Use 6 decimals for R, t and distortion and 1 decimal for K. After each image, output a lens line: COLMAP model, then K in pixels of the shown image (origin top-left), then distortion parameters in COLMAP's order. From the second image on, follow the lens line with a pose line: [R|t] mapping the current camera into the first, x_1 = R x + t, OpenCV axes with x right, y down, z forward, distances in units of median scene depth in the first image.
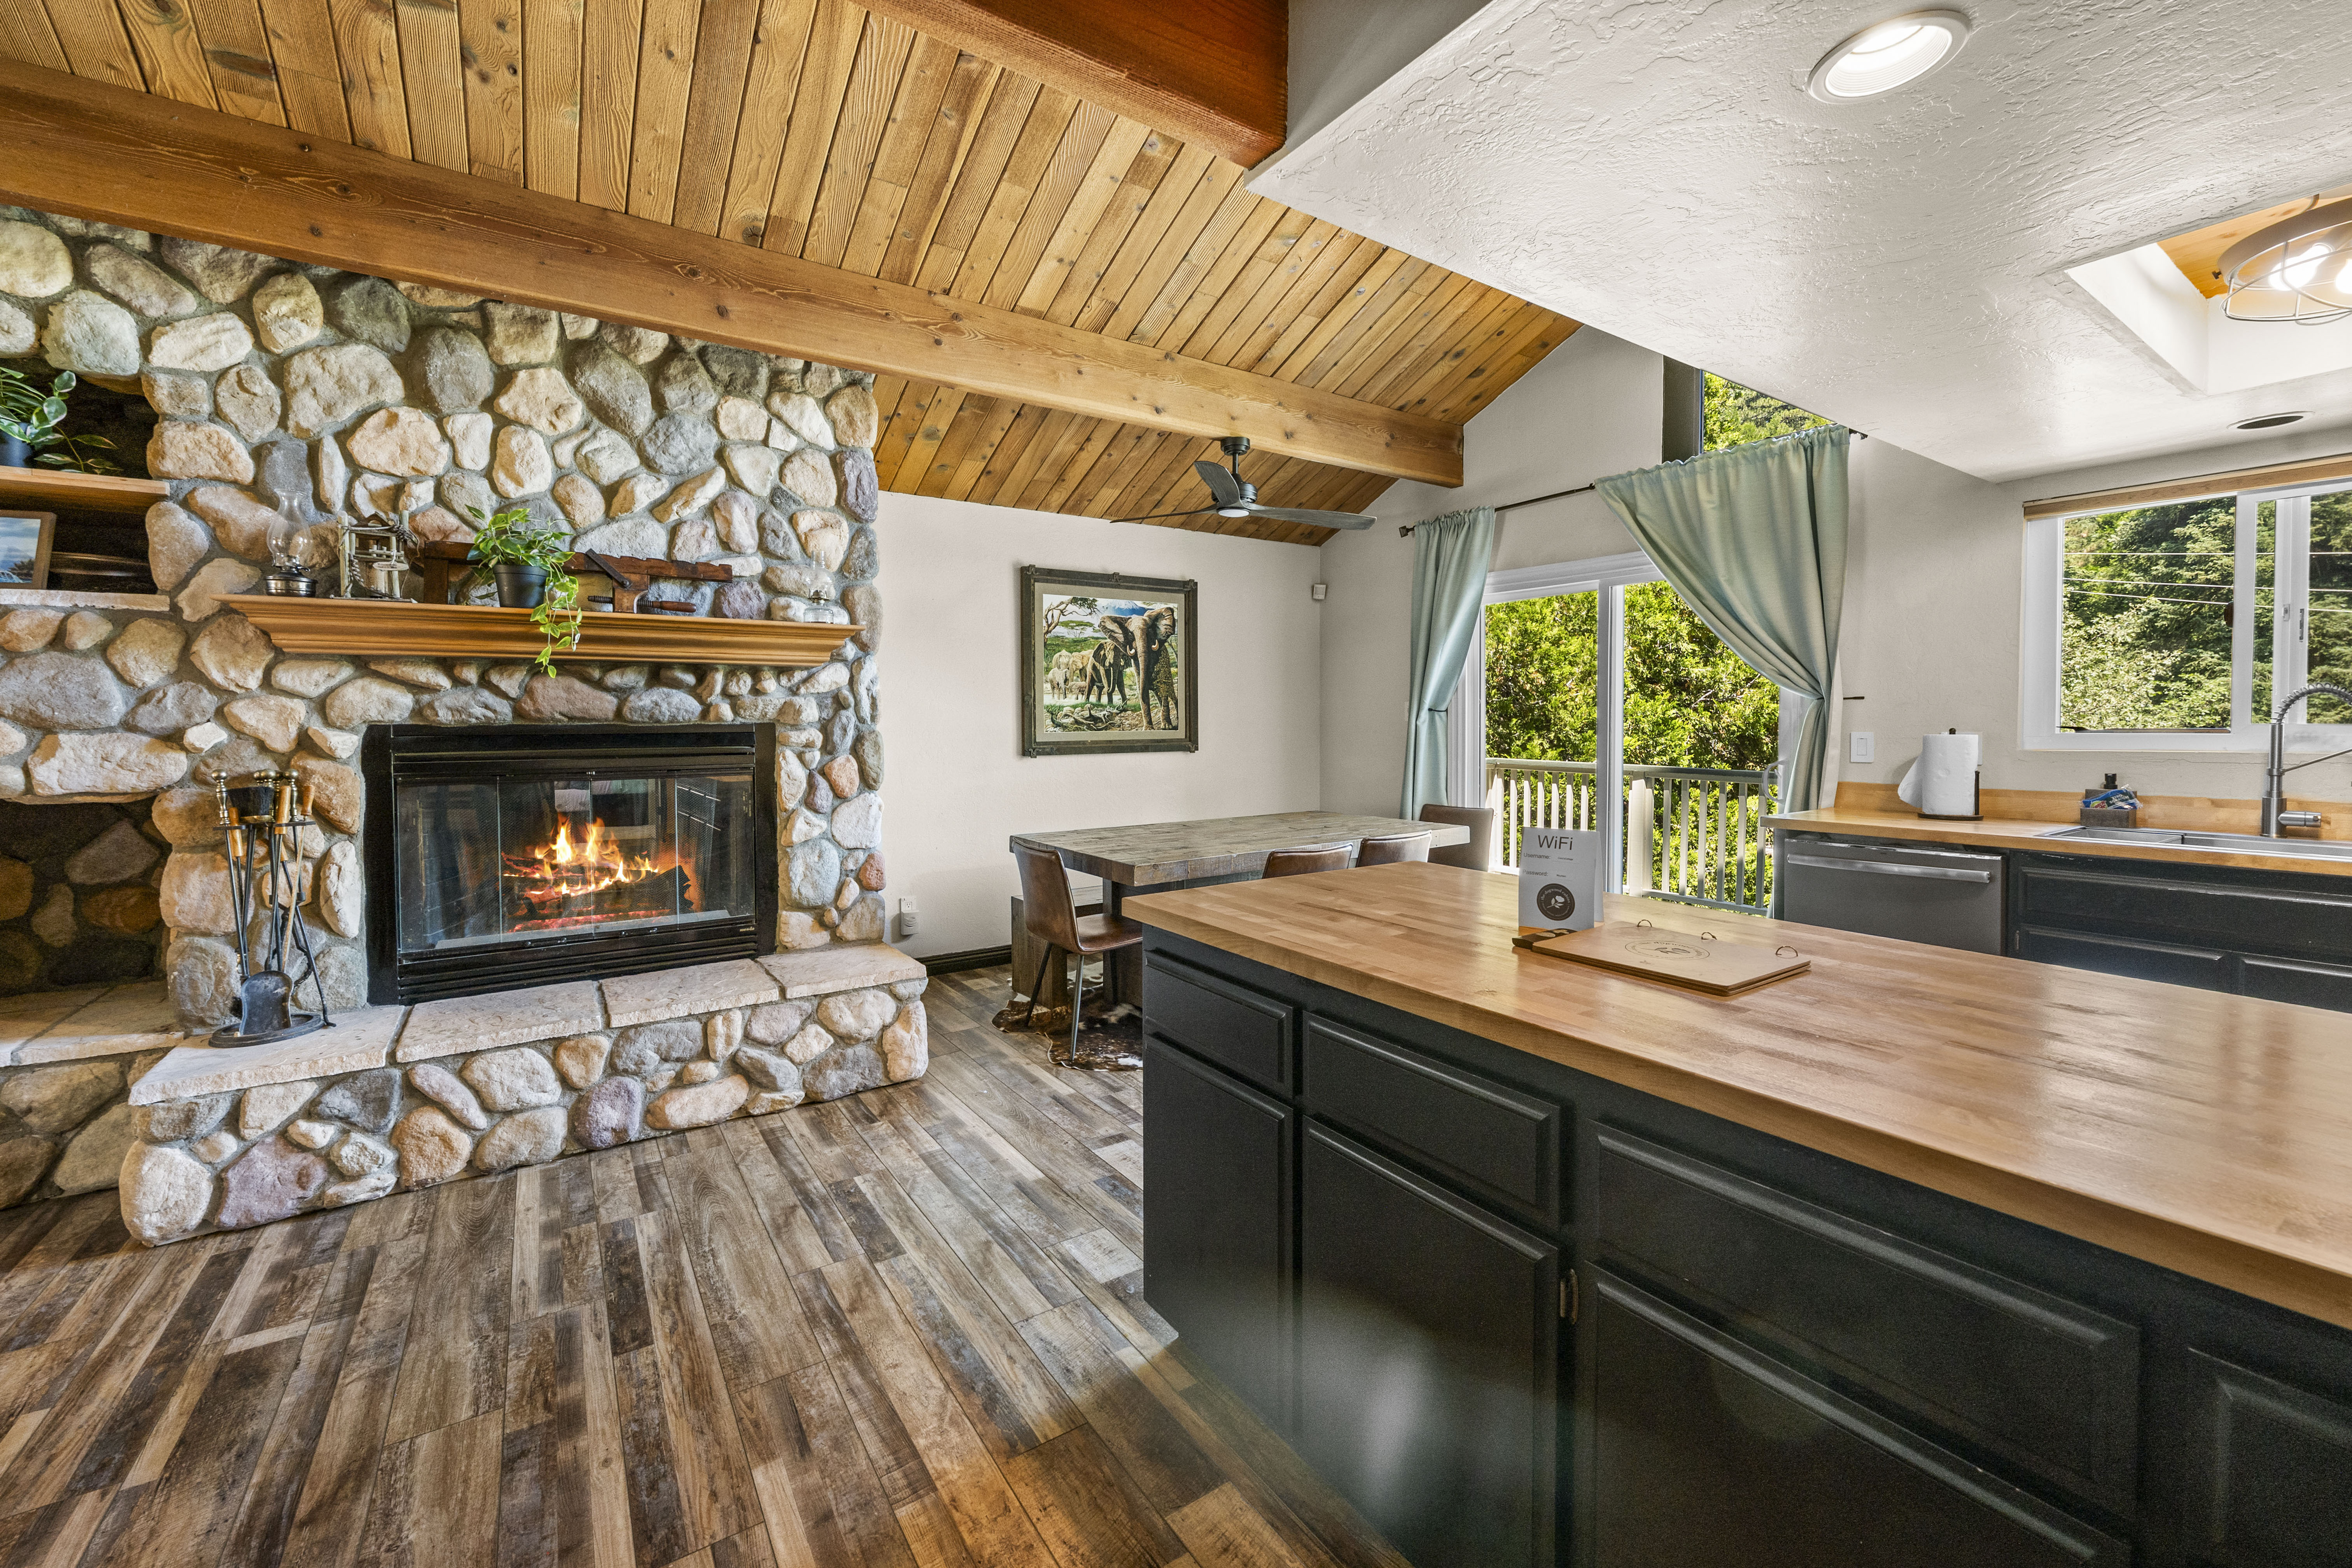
lens RADIAL K [[940.6, 0, 1178.3], [0, 940.6, 743.7], [0, 0, 1]] dist [0.000127, 0.000038]
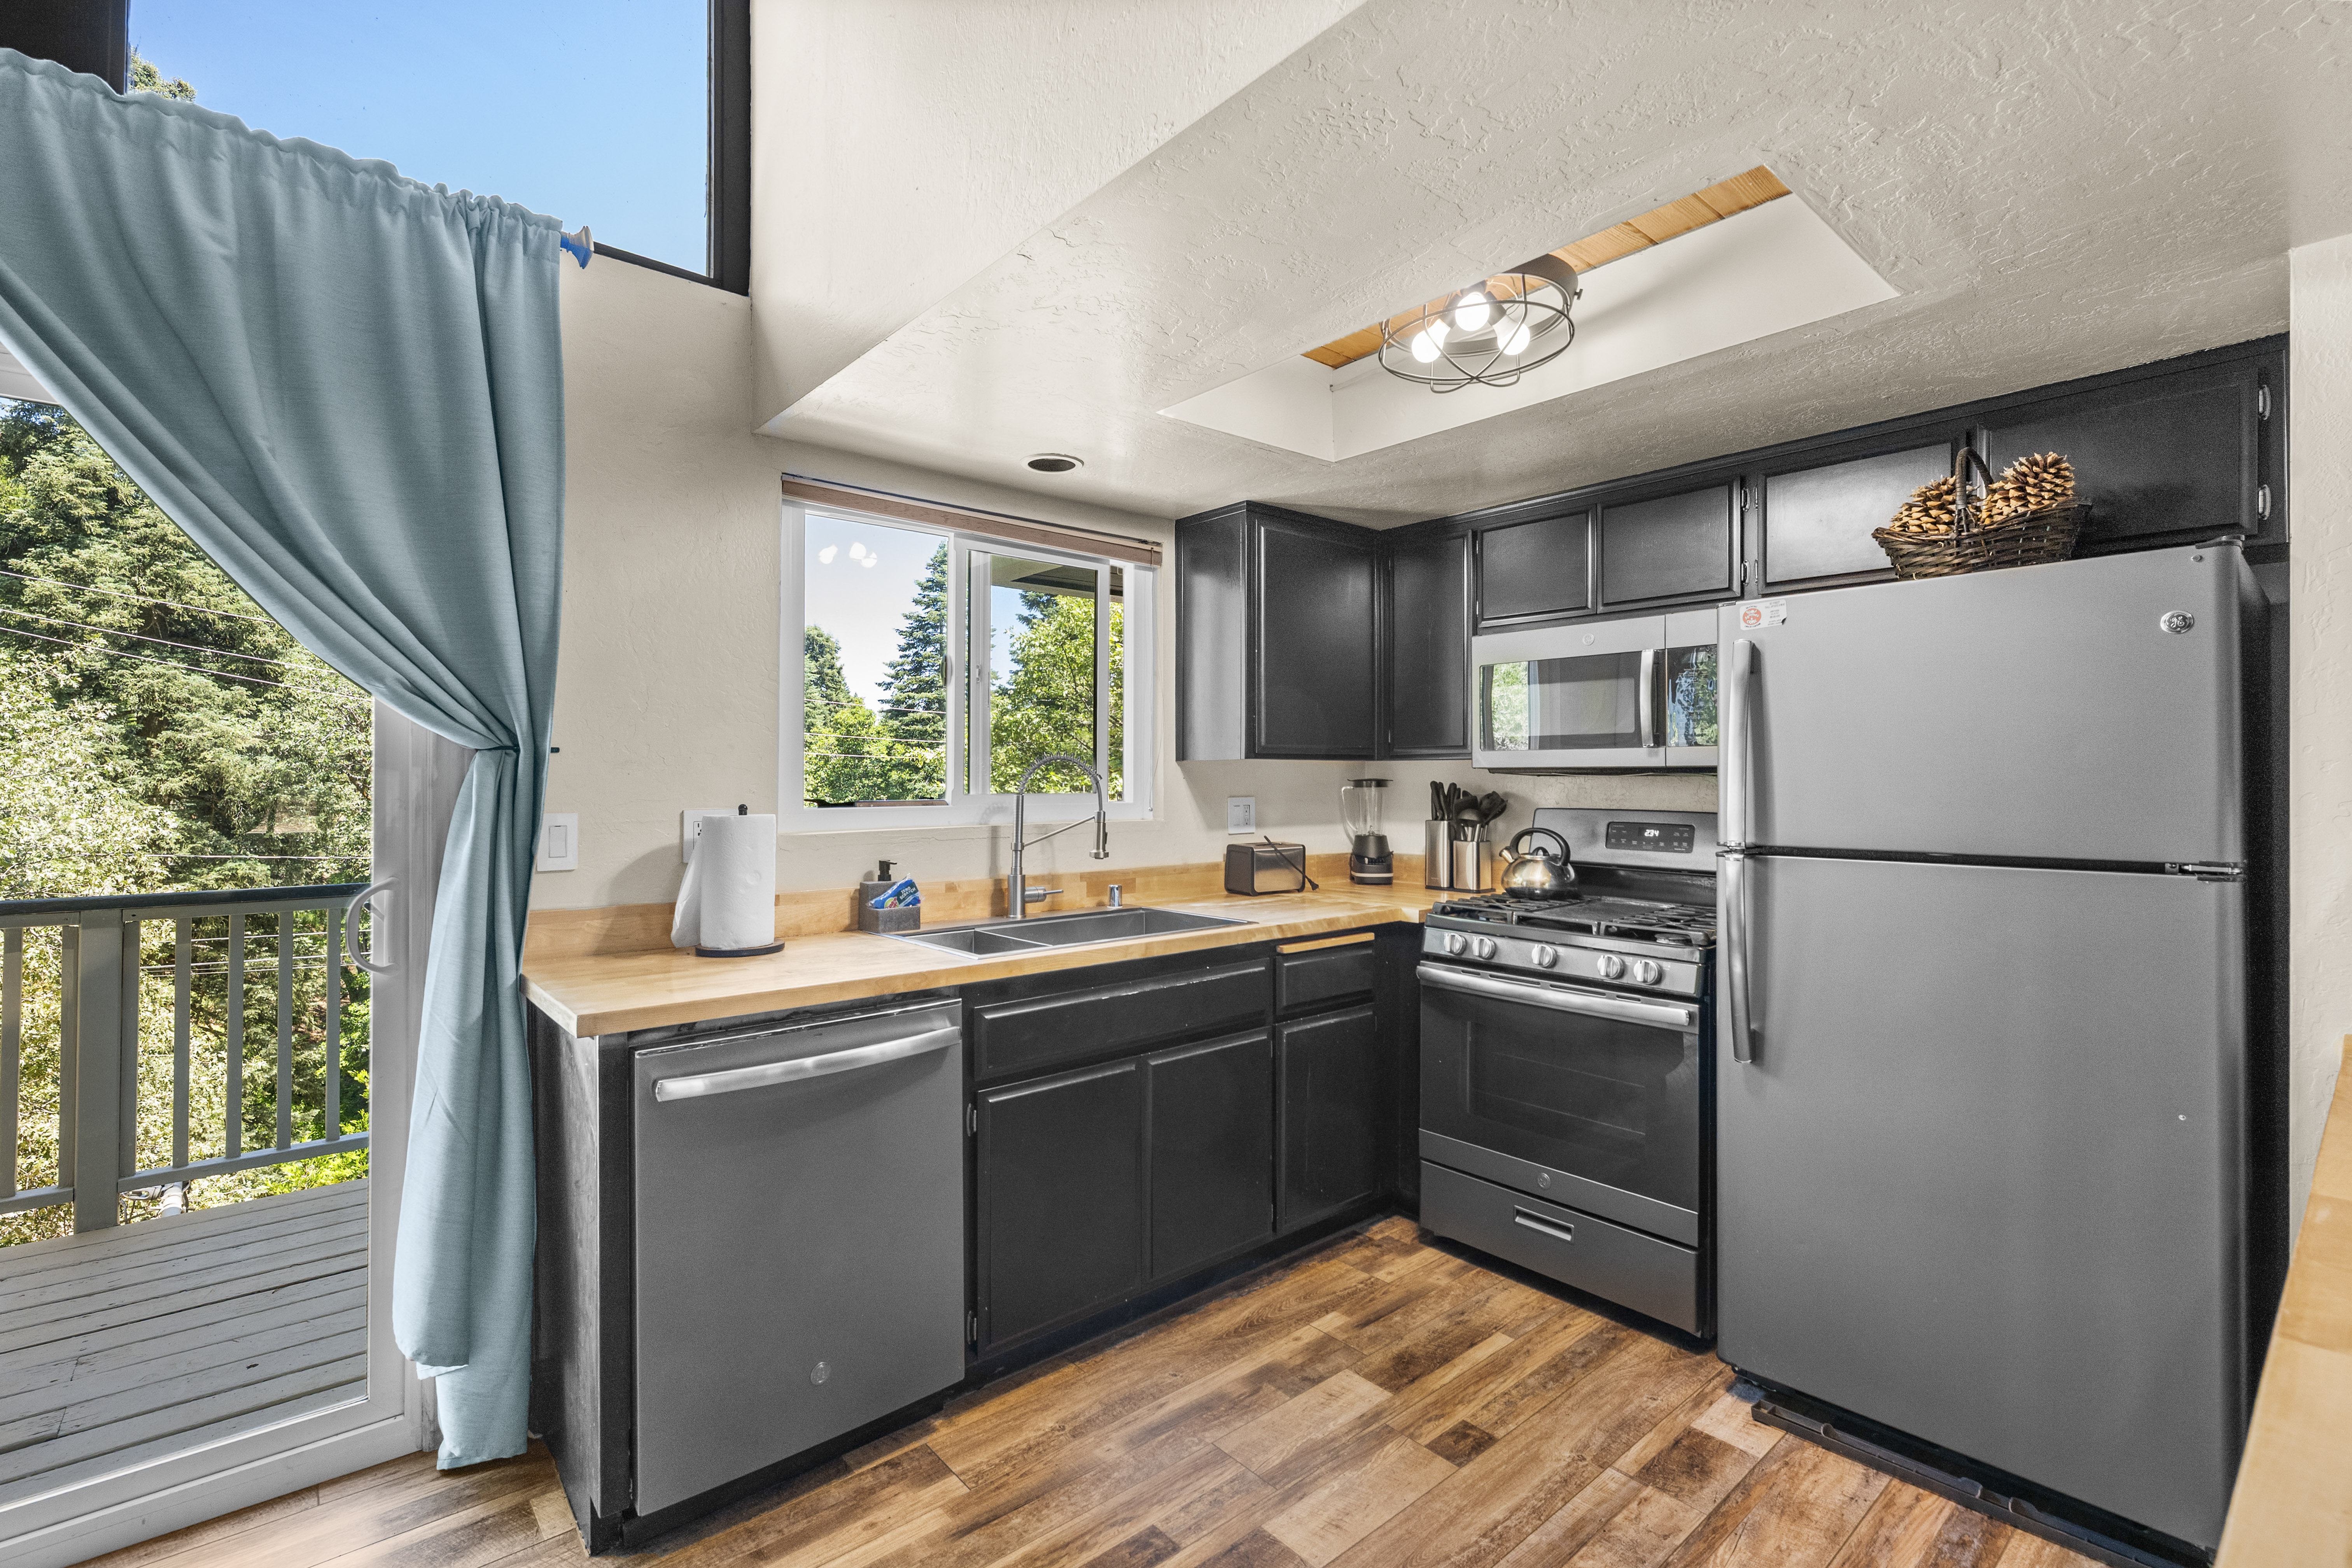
lens RADIAL K [[1050.5, 0, 1168.1], [0, 1050.5, 783.1], [0, 0, 1]] dist [-0.001030, -0.000269]
pose [[-0.112125, 0.001997, 0.993692, 0.068145], [0.025456, 0.999676, 0.000863, -0.015440], [-0.993368, 0.025392, -0.112139, 0.515674]]
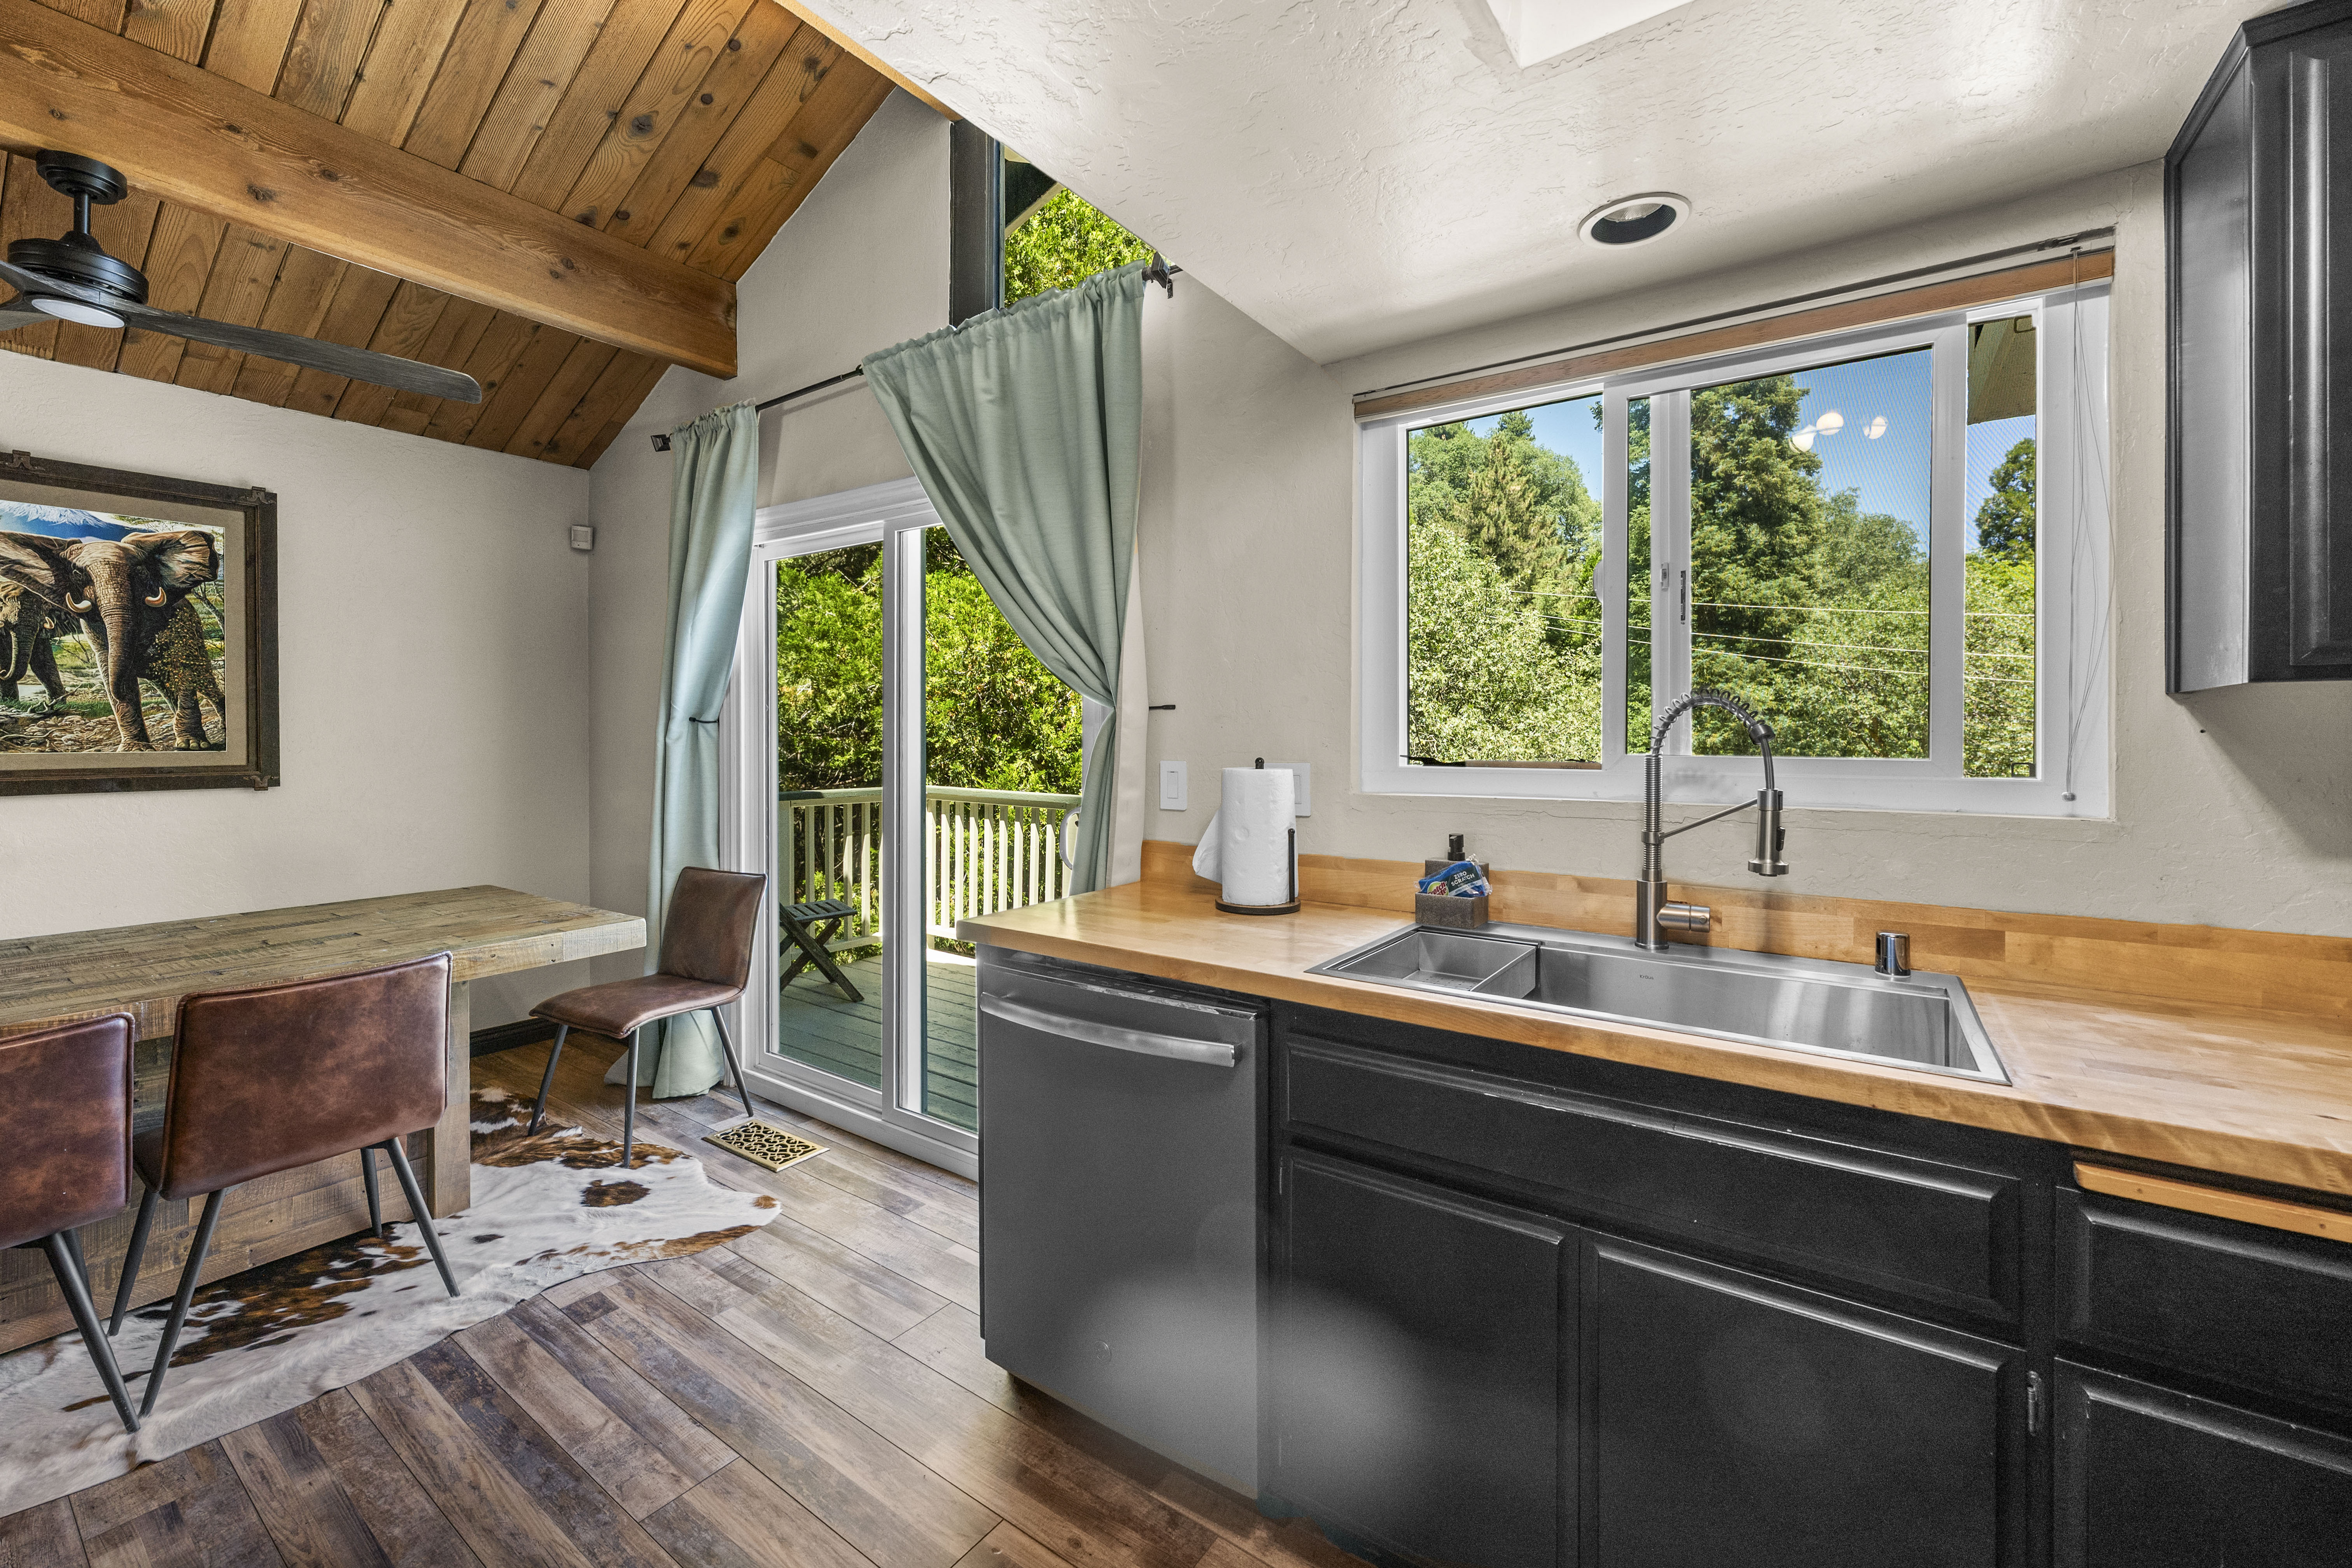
lens RADIAL K [[952.4, 0, 1160.4], [0, 952.4, 741.2], [0, 0, 1]] dist [-0.000779, -0.000152]
pose [[0.937169, 0.005548, 0.348832, 0.354871], [0.000416, 0.999855, -0.017021, -0.010992], [-0.348876, 0.016096, 0.937031, 0.290566]]
